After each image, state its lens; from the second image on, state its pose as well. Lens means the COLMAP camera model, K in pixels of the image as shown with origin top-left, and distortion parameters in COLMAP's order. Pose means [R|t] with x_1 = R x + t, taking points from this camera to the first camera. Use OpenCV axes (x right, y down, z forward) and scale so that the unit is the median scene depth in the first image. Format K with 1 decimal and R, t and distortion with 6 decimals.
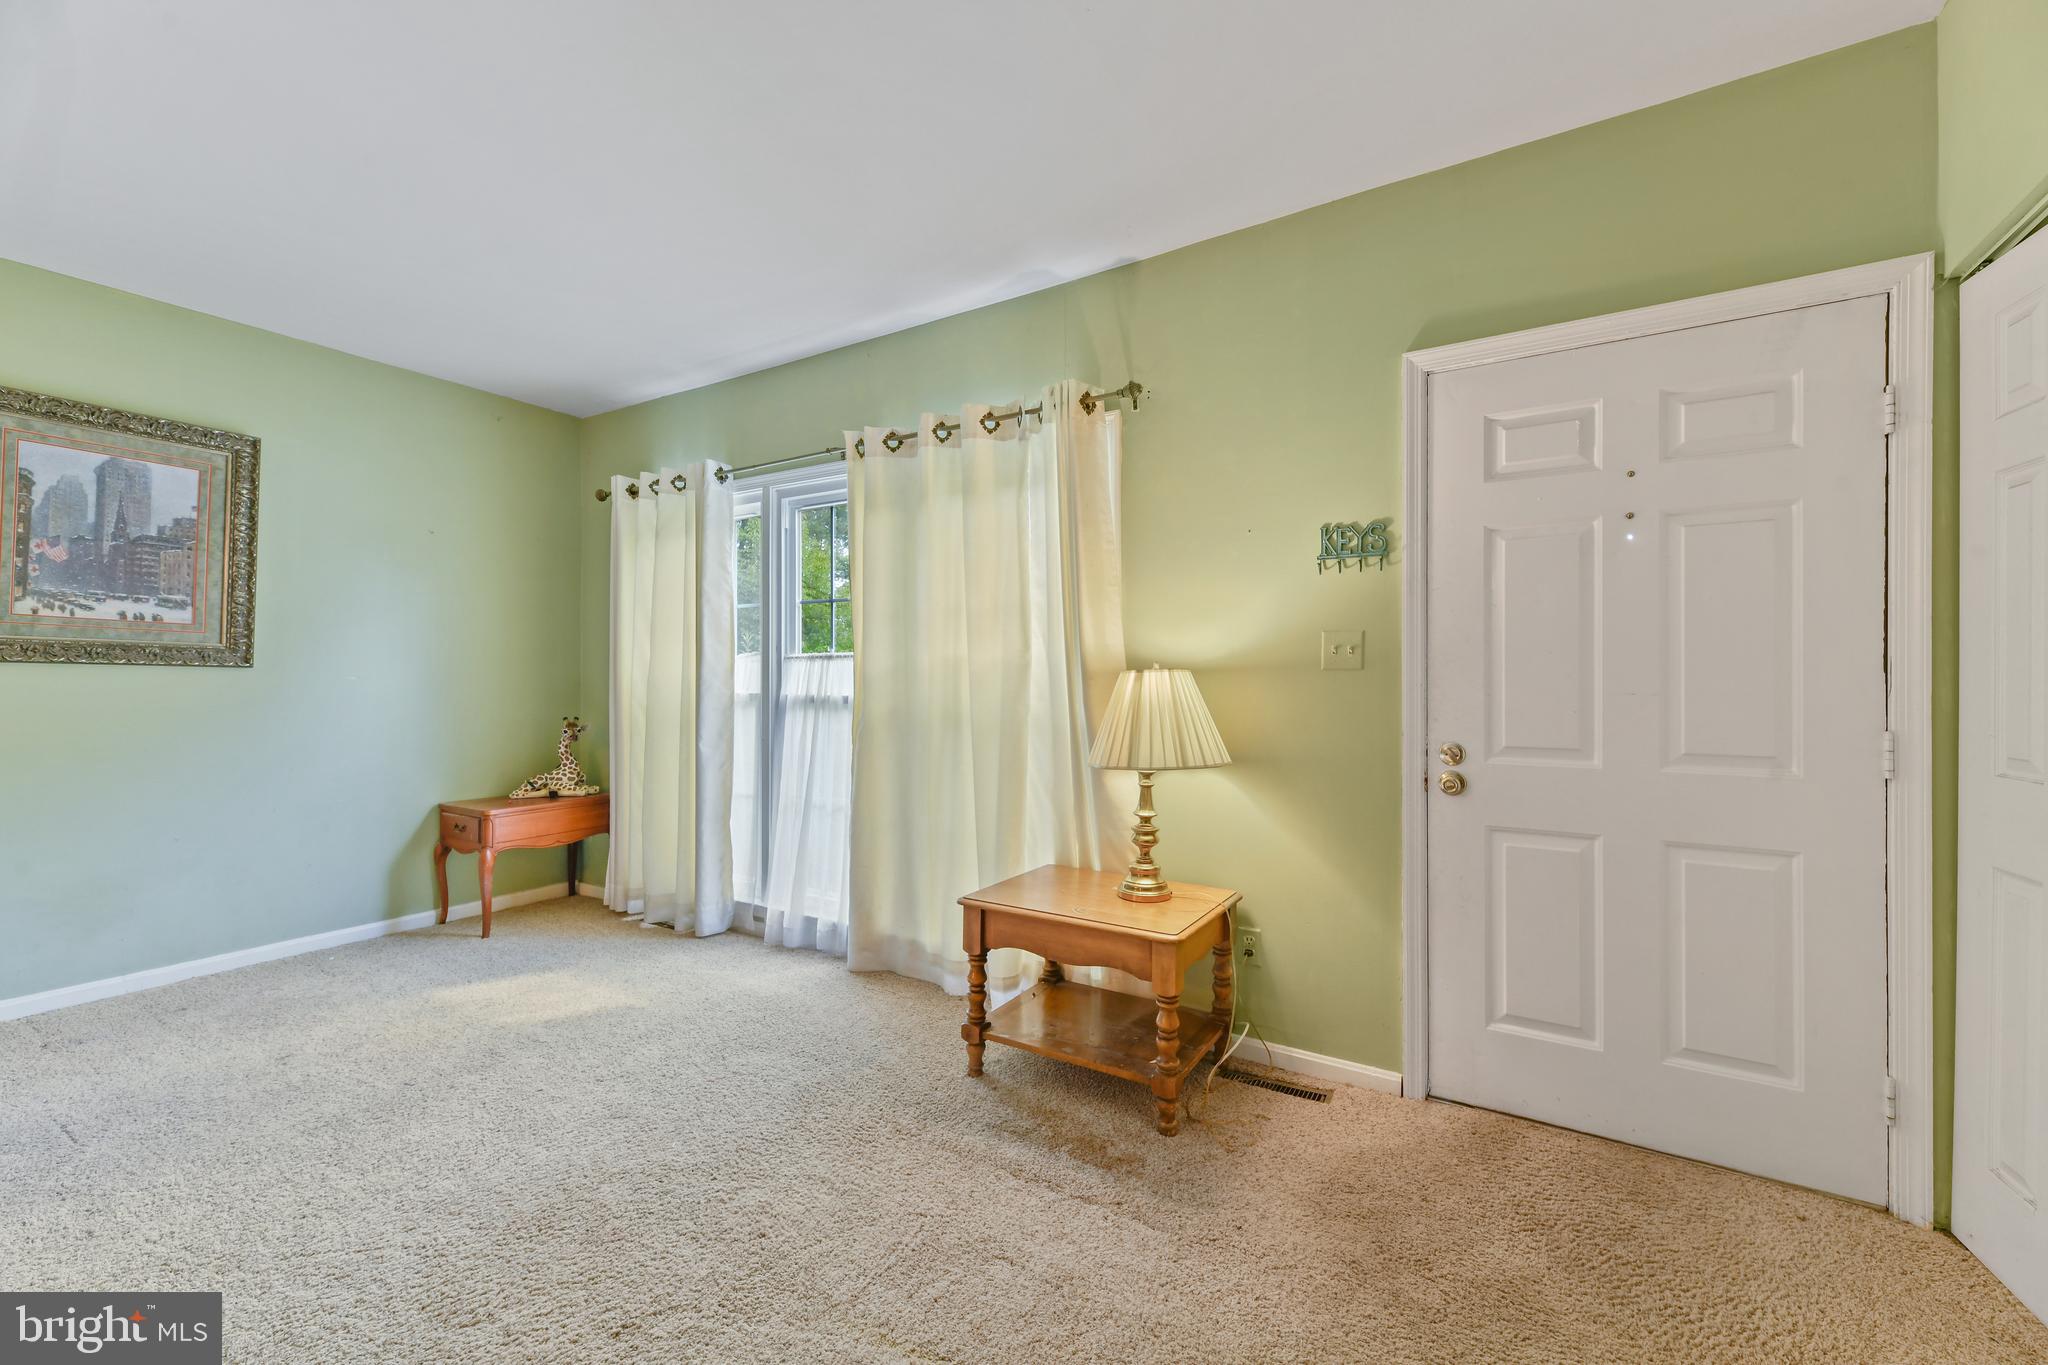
lens RADIAL K [[824.6, 0, 1029.0], [0, 824.6, 674.0], [0, 0, 1]] dist [0.007954, -0.001014]
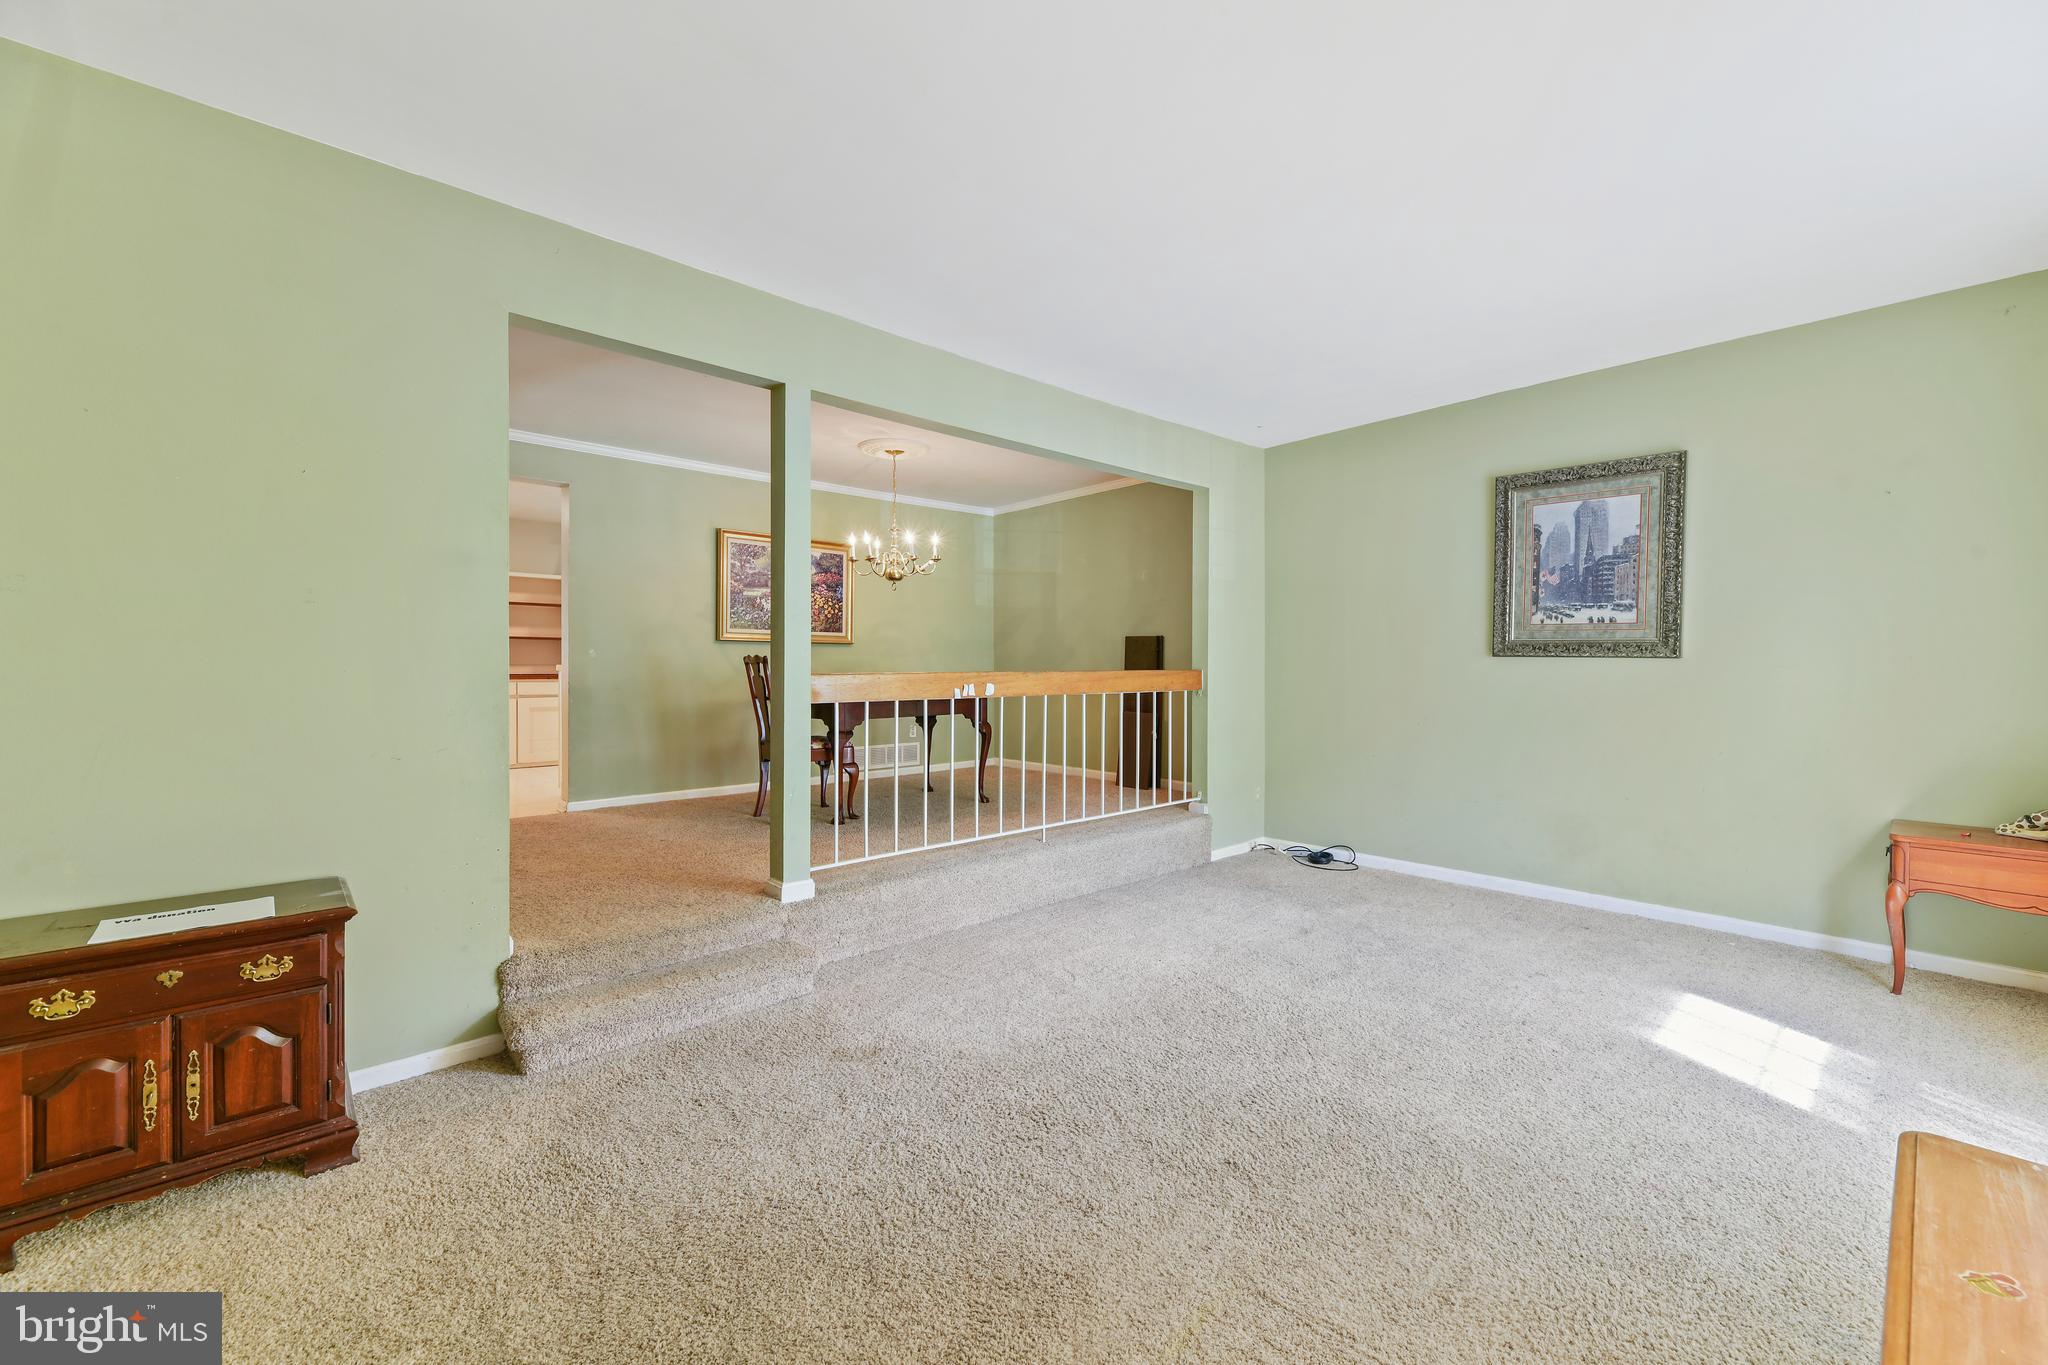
lens RADIAL K [[815.6, 0, 1031.6], [0, 815.6, 673.4], [0, 0, 1]] dist [-0.005717, -0.000084]
pose [[-0.284550, 0.006995, -0.958636, 0.407512], [0.003770, 0.999974, 0.006178, 0.003078], [0.958654, -0.001856, -0.284569, 0.535270]]
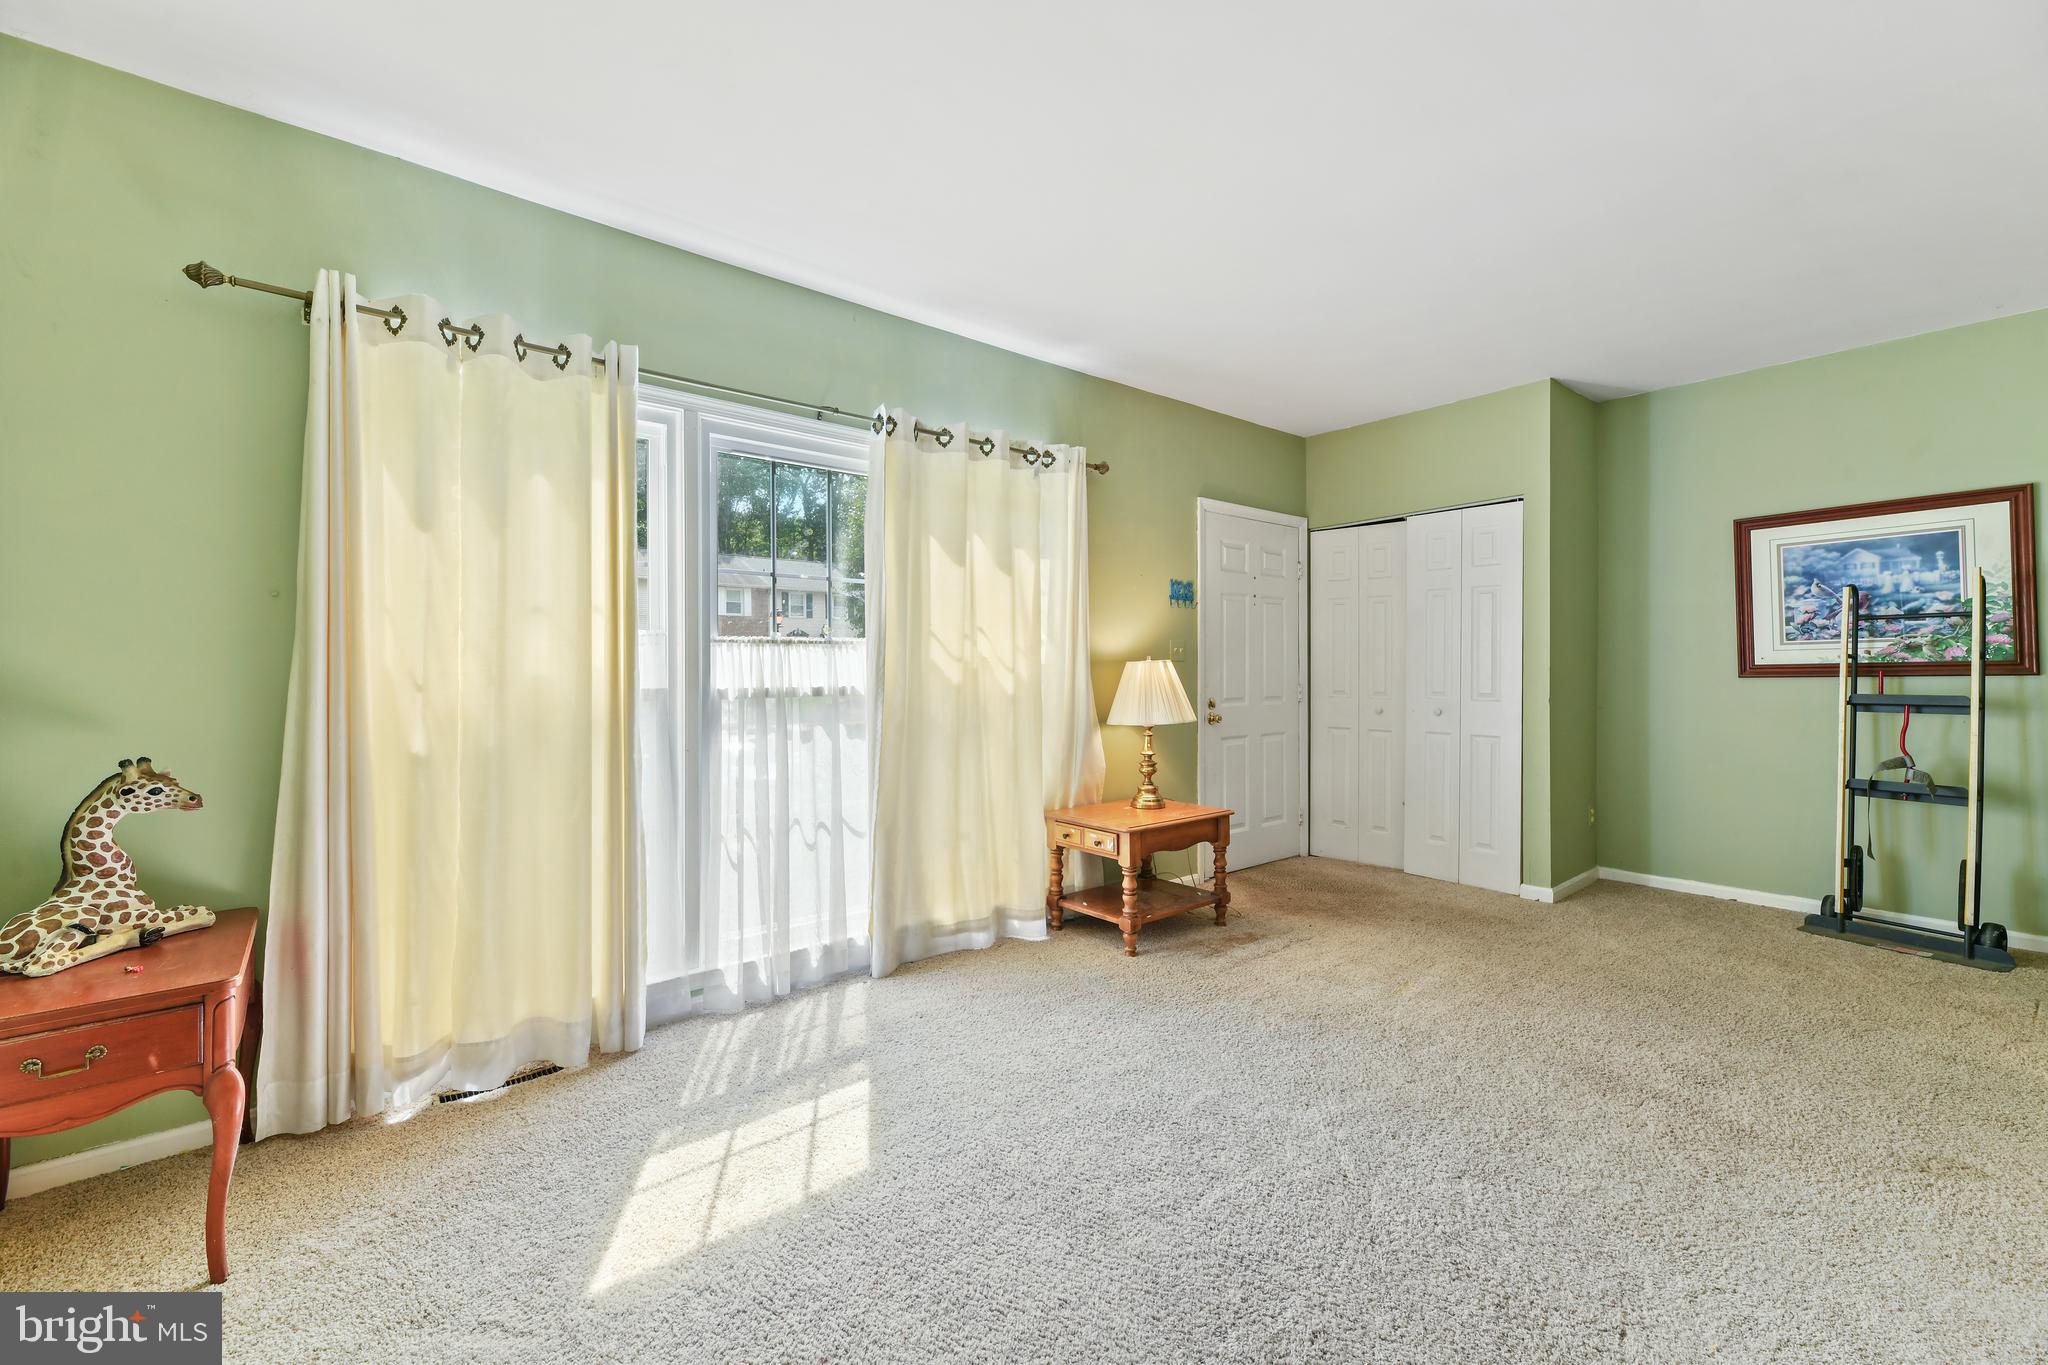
lens RADIAL K [[831.2, 0, 1028.6], [0, 831.2, 663.6], [0, 0, 1]] dist [0.003608, -0.000090]
pose [[0.320132, 0.004356, 0.947363, -1.174990], [-0.000348, 0.999990, -0.004480, 0.006332], [-0.947373, 0.001104, 0.320130, 0.593929]]
